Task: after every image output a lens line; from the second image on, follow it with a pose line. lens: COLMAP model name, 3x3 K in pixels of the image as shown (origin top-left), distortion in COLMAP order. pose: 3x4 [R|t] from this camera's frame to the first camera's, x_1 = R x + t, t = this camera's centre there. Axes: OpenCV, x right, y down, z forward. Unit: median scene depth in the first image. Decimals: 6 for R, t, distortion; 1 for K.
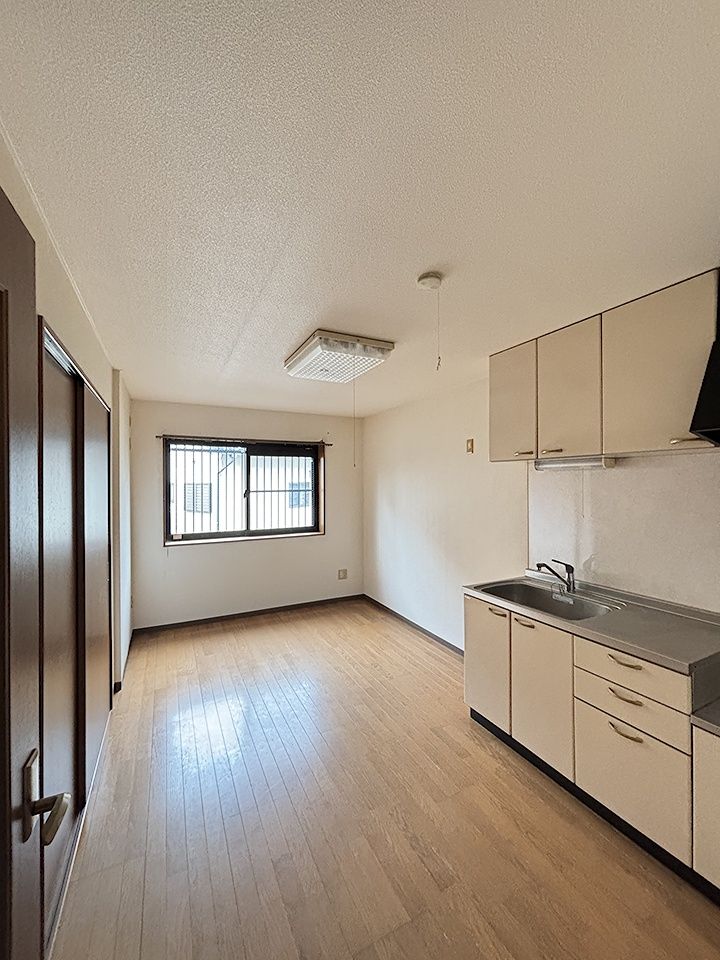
lens RADIAL K [[389.5, 0, 362.9], [0, 389.5, 479.5], [0, 0, 1]] dist [0.000829, 0.000056]
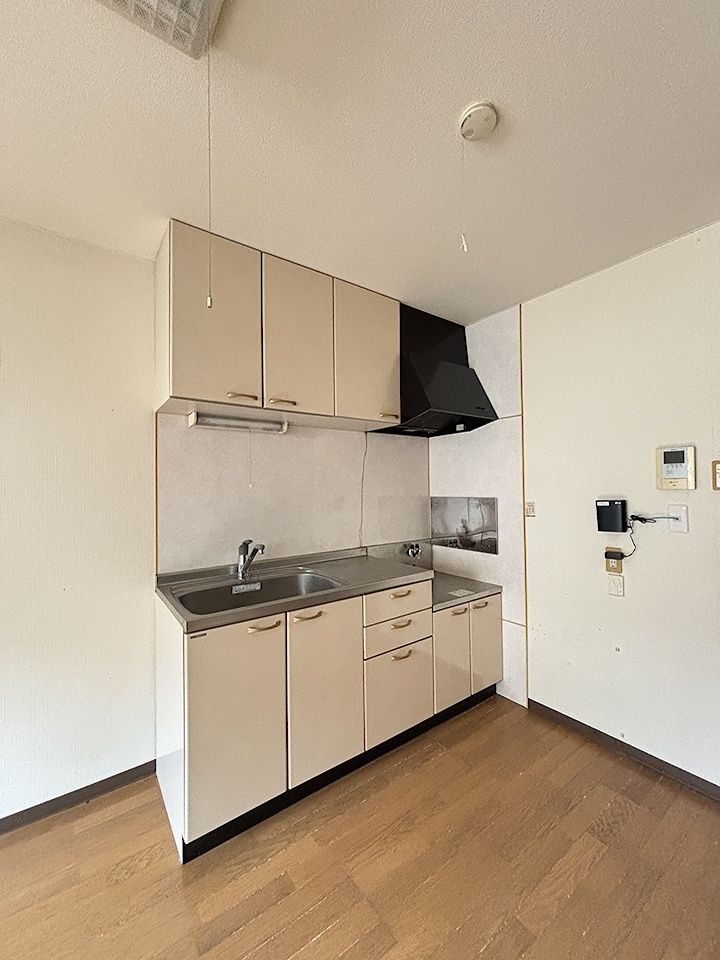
lens RADIAL K [[386.7, 0, 365.3], [0, 386.7, 479.2], [0, 0, 1]] dist [0.003006, 0.000205]
pose [[-0.166483, 0.025371, 0.985718, -0.304087], [0.009789, 0.999662, -0.024077, 0.098168], [-0.985996, 0.005641, -0.166675, 0.847227]]
